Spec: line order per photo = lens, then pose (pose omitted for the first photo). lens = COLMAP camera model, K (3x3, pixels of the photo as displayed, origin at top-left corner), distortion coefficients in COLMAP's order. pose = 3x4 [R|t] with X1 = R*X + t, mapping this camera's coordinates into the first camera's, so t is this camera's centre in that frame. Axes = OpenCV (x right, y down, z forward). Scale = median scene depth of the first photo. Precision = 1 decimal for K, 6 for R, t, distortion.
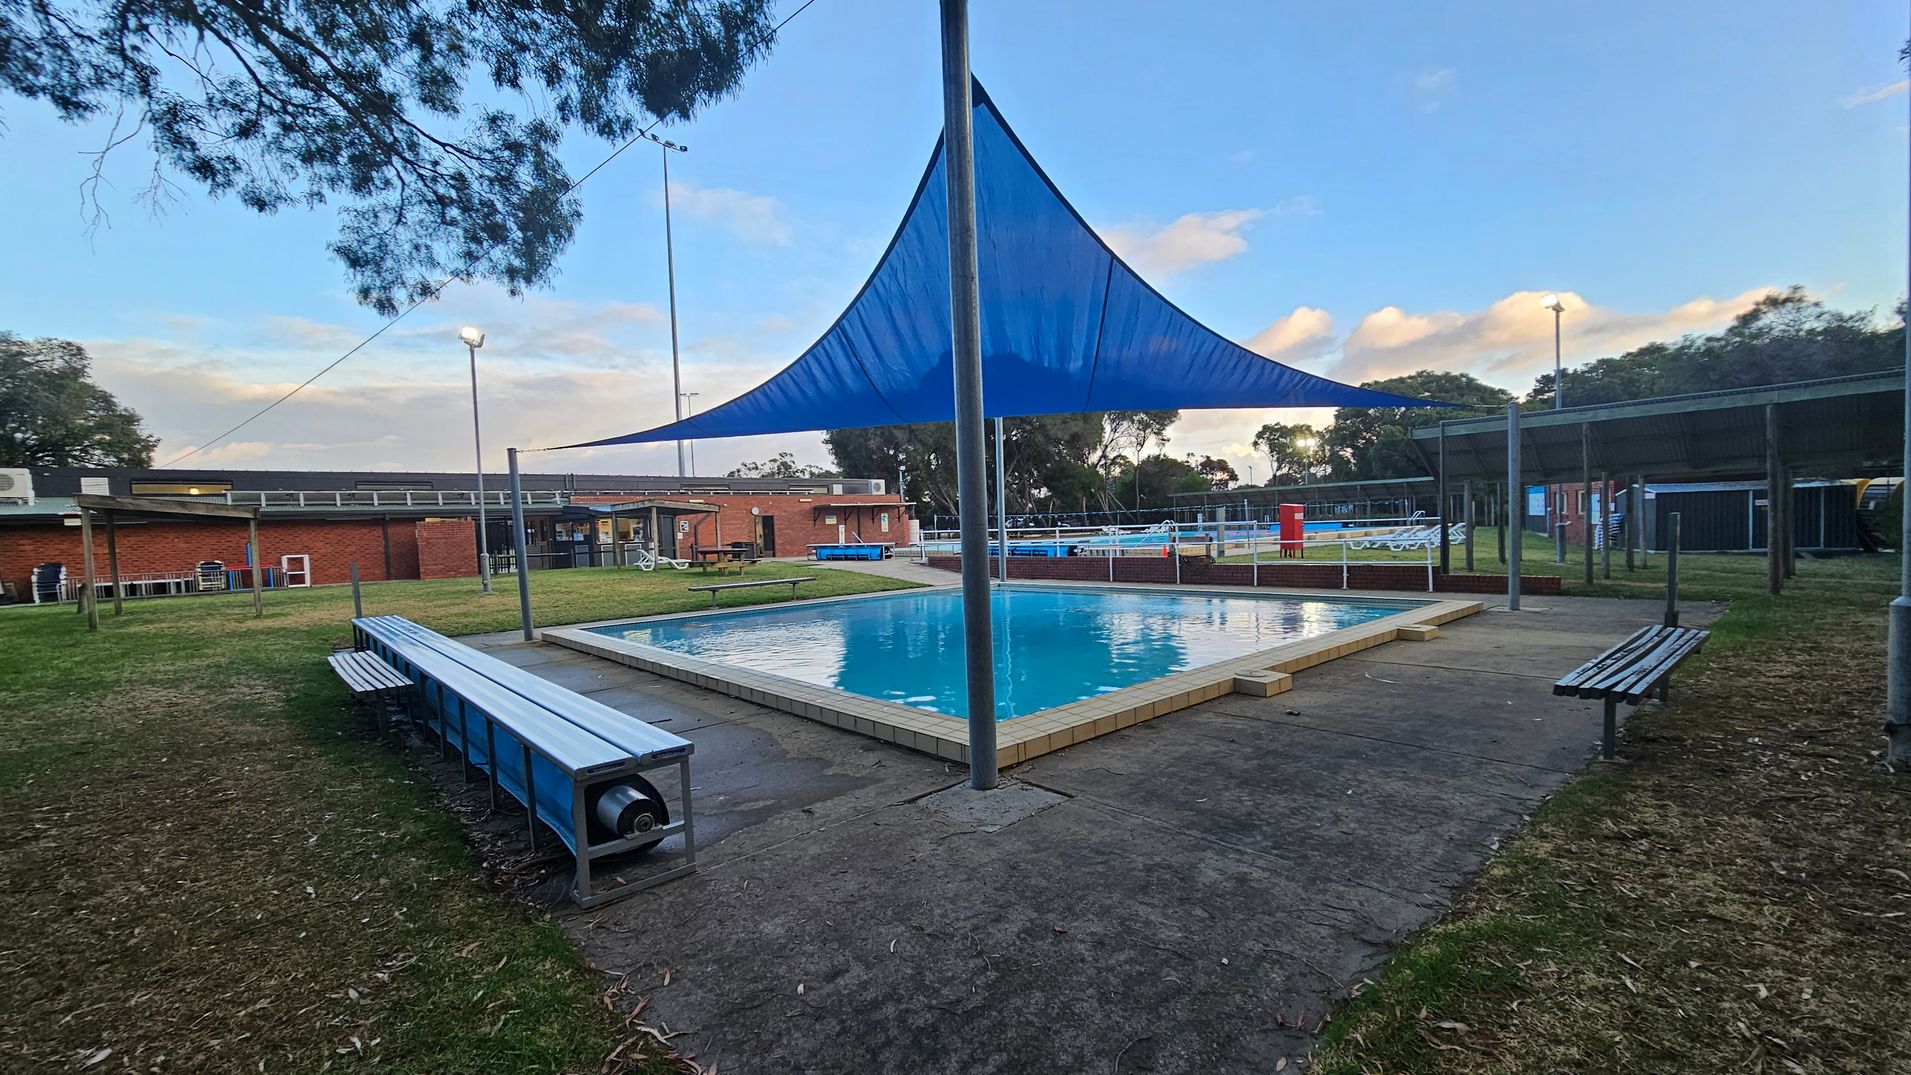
lens RADIAL K [[780.4, 0, 953.0], [0, 780.4, 559.7], [0, 0, 1]] dist [-0.002679, -0.000354]
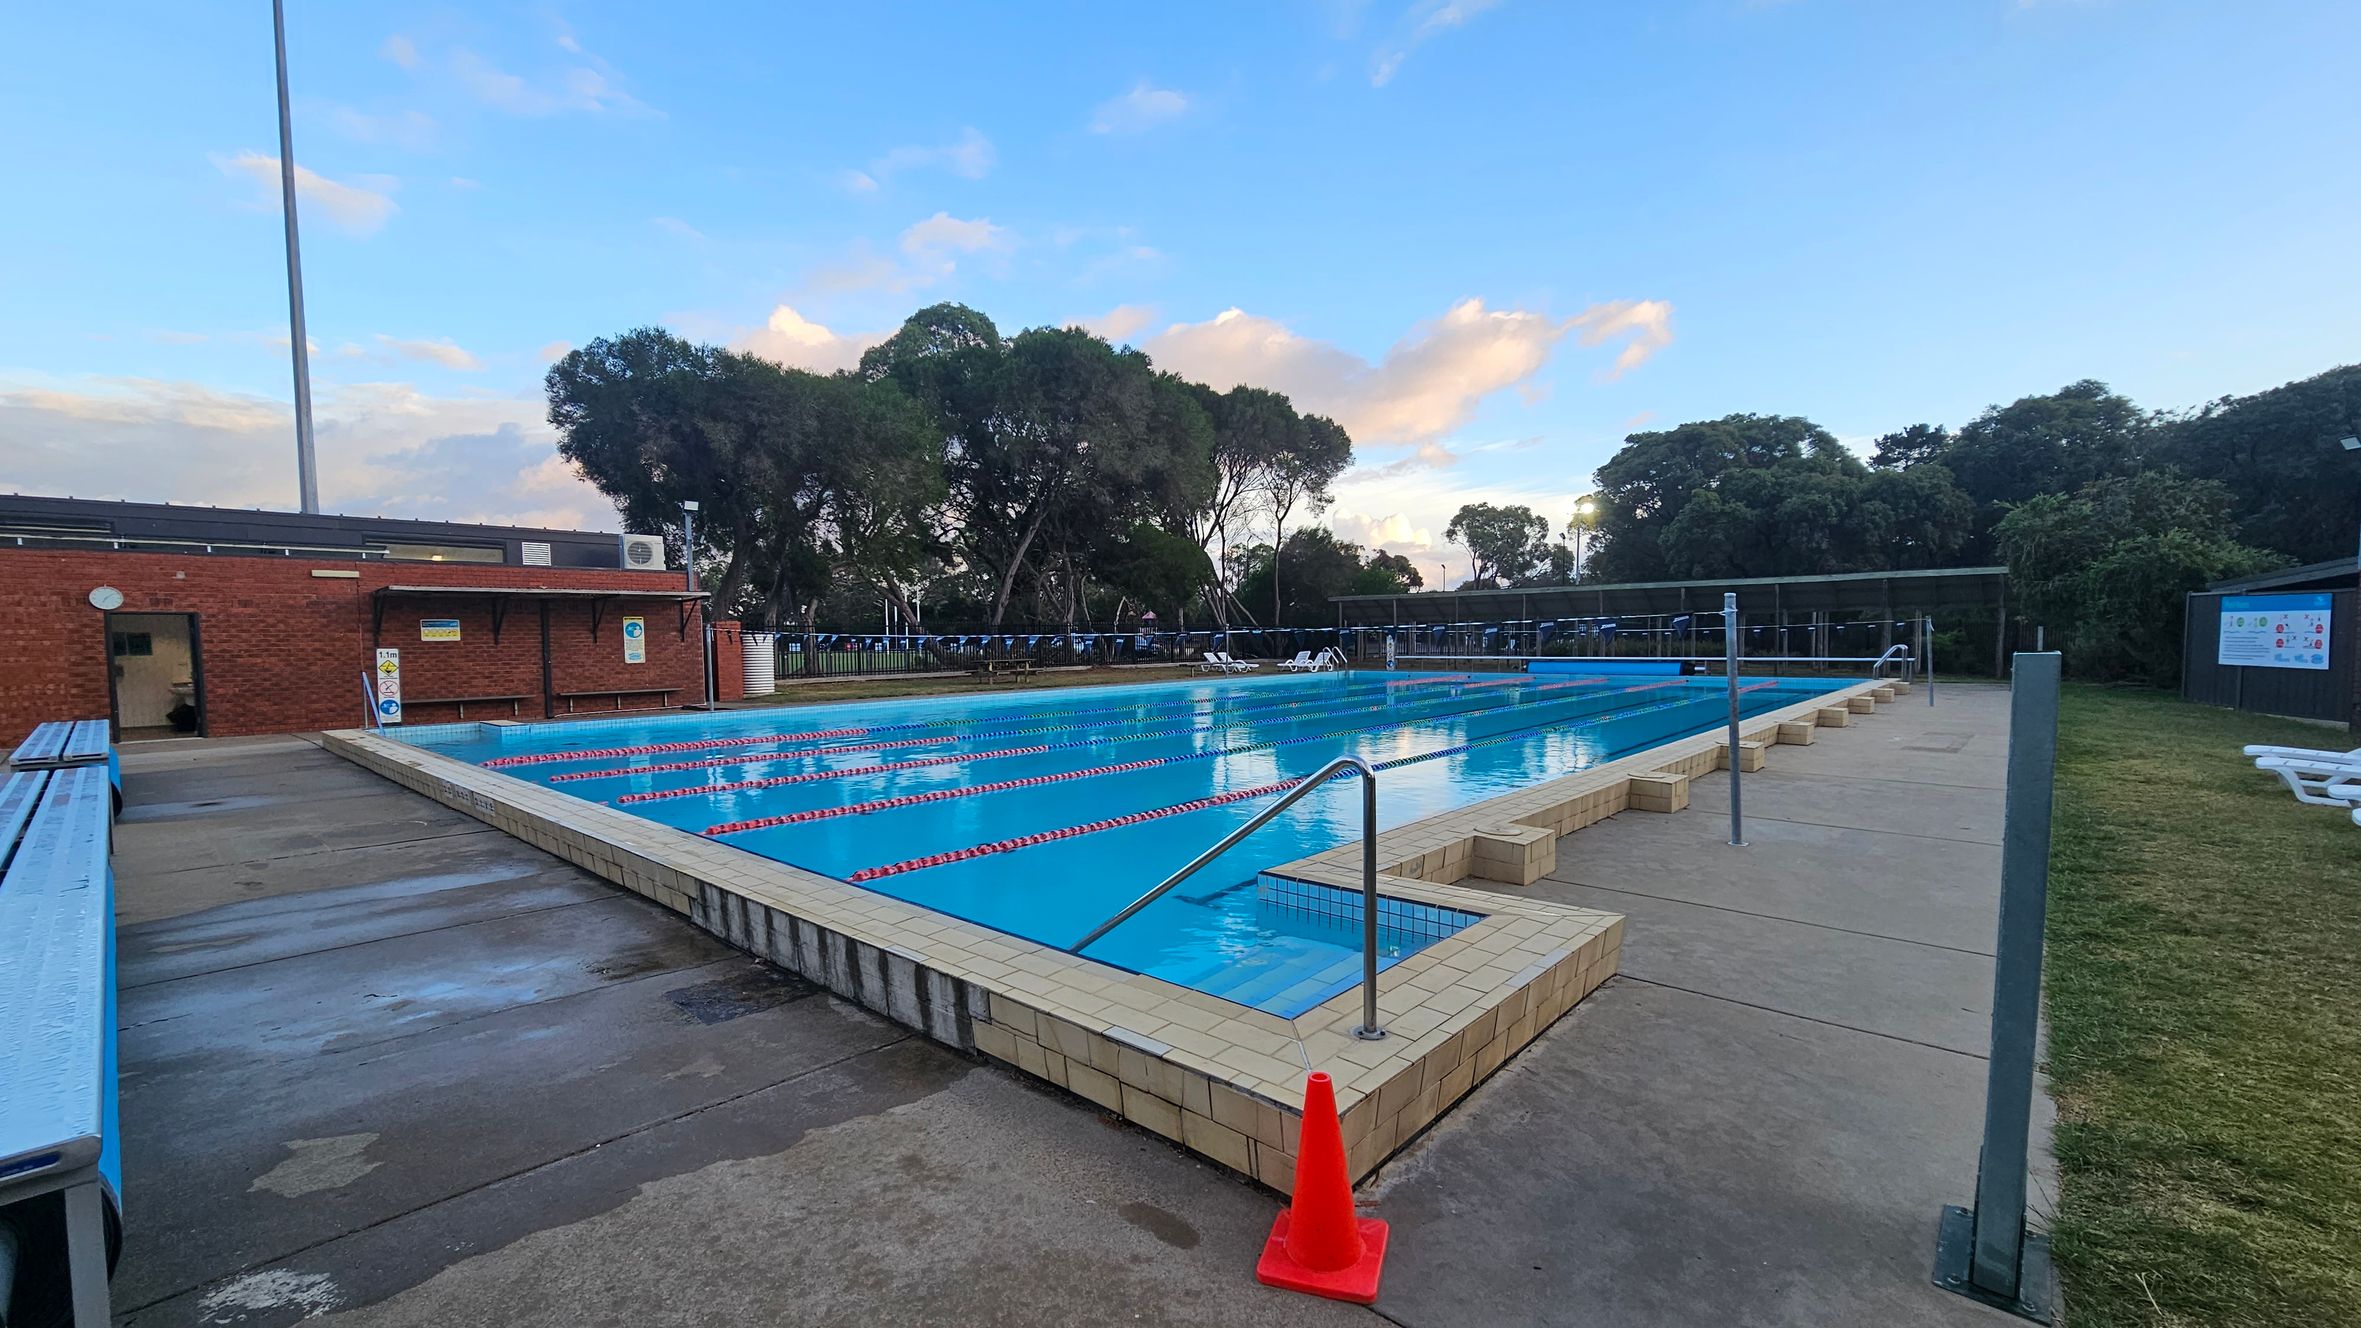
lens RADIAL K [[964.2, 0, 1177.4], [0, 964.2, 691.5], [0, 0, 1]] dist [-0.002679, -0.000354]
pose [[0.992936, 0.020457, 0.116872, 0.083983], [-0.022100, 0.999674, 0.012775, -0.021823], [-0.116573, -0.015268, 0.993065, 0.309362]]
